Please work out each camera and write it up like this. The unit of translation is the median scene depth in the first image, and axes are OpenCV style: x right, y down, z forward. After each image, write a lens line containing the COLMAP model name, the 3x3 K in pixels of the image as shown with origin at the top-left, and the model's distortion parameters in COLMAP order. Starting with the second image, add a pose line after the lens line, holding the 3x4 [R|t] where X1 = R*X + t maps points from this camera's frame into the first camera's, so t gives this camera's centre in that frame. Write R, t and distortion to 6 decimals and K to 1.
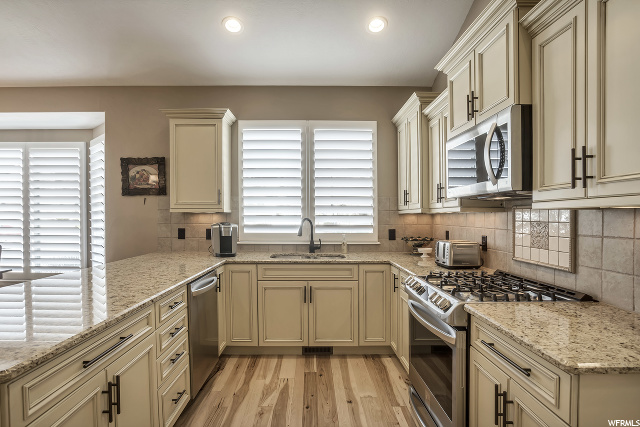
lens RADIAL K [[339.2, 0, 307.3], [0, 339.2, 221.7], [0, 0, 1]] dist [-0.031697, 0.000160]
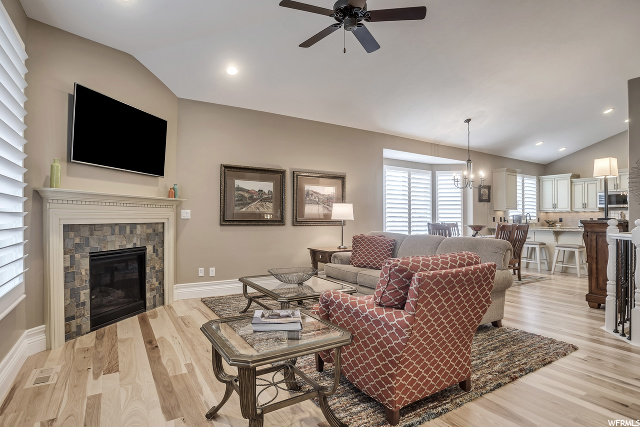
lens RADIAL K [[336.6, 0, 315.0], [0, 336.6, 215.2], [0, 0, 1]] dist [-0.051628, 0.024989]
pose [[0.854115, 0.007766, 0.520027, -2.673231], [0.003160, 0.999793, -0.020121, 0.051091], [-0.520075, 0.018829, 0.853913, -0.306086]]
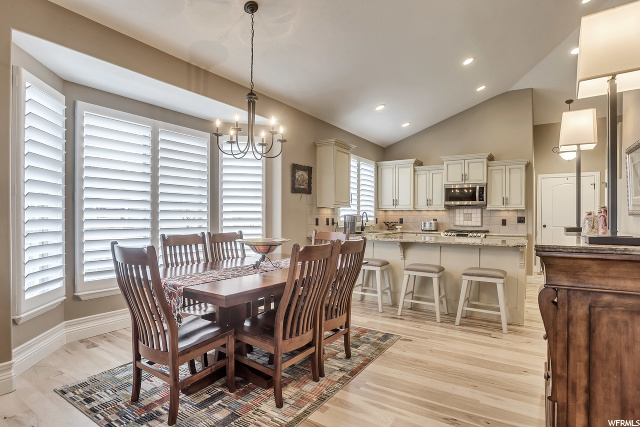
lens RADIAL K [[337.2, 0, 321.6], [0, 337.2, 224.4], [0, 0, 1]] dist [-0.032093, 0.000246]
pose [[0.546009, -0.019852, 0.837544, -1.618985], [0.008462, 0.999799, 0.018181, 0.021923], [-0.837737, -0.002840, 0.546067, 0.205556]]
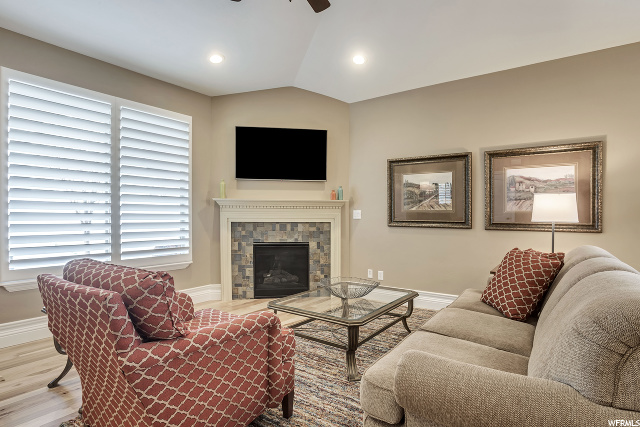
lens RADIAL K [[336.6, 0, 315.0], [0, 336.6, 215.2], [0, 0, 1]] dist [-0.051628, 0.024989]
pose [[0.801722, 0.004738, -0.597679, -1.784553], [-0.014351, 0.999833, -0.011324, 0.040145], [0.597525, 0.017656, 0.801656, -0.111801]]
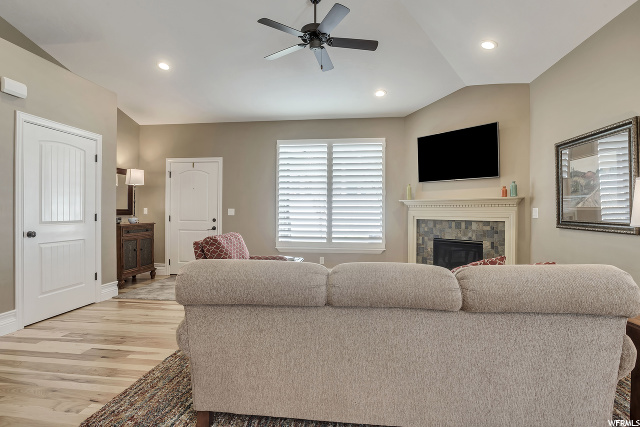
lens RADIAL K [[336.6, 0, 315.0], [0, 336.6, 215.2], [0, 0, 1]] dist [-0.051628, 0.024989]
pose [[-0.133406, 0.009463, -0.991016, -1.263547], [-0.017371, 0.999778, 0.011885, 0.027712], [0.990909, 0.018801, -0.133212, 0.458680]]
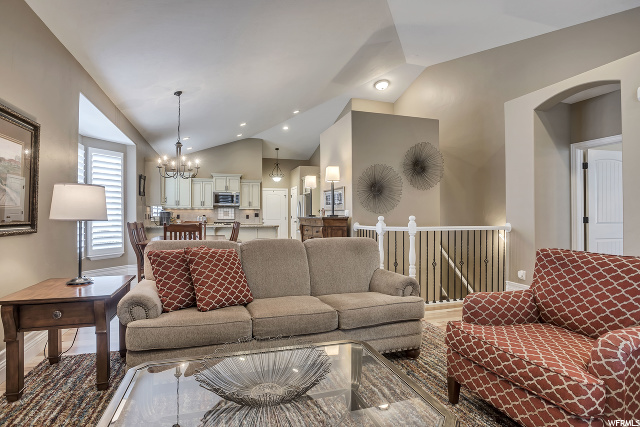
lens RADIAL K [[336.6, 0, 315.0], [0, 336.6, 215.2], [0, 0, 1]] dist [-0.051628, 0.024989]
pose [[-0.287944, 0.002018, 0.957645, -2.580933], [0.013656, 0.999905, 0.001999, 0.040454], [-0.957550, 0.013653, -0.287944, 0.639480]]
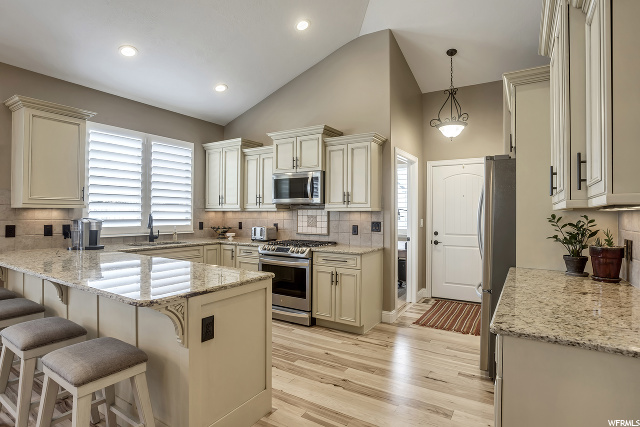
lens RADIAL K [[336.6, 0, 315.0], [0, 336.6, 215.2], [0, 0, 1]] dist [-0.051628, 0.024989]
pose [[0.535097, -0.002420, 0.844787, -0.695883], [0.007220, 0.999972, -0.001709, 0.000727], [-0.844760, 0.007014, 0.535100, -0.151613]]
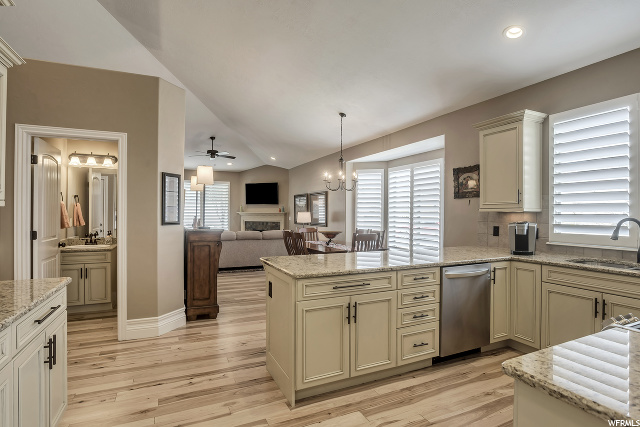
lens RADIAL K [[336.6, 0, 315.0], [0, 336.6, 215.2], [0, 0, 1]] dist [-0.051628, 0.024989]
pose [[0.407239, 0.003122, -0.913316, 0.390012], [-0.018226, 0.999823, -0.004709, -0.000124], [0.913140, 0.018564, 0.407224, 0.016802]]
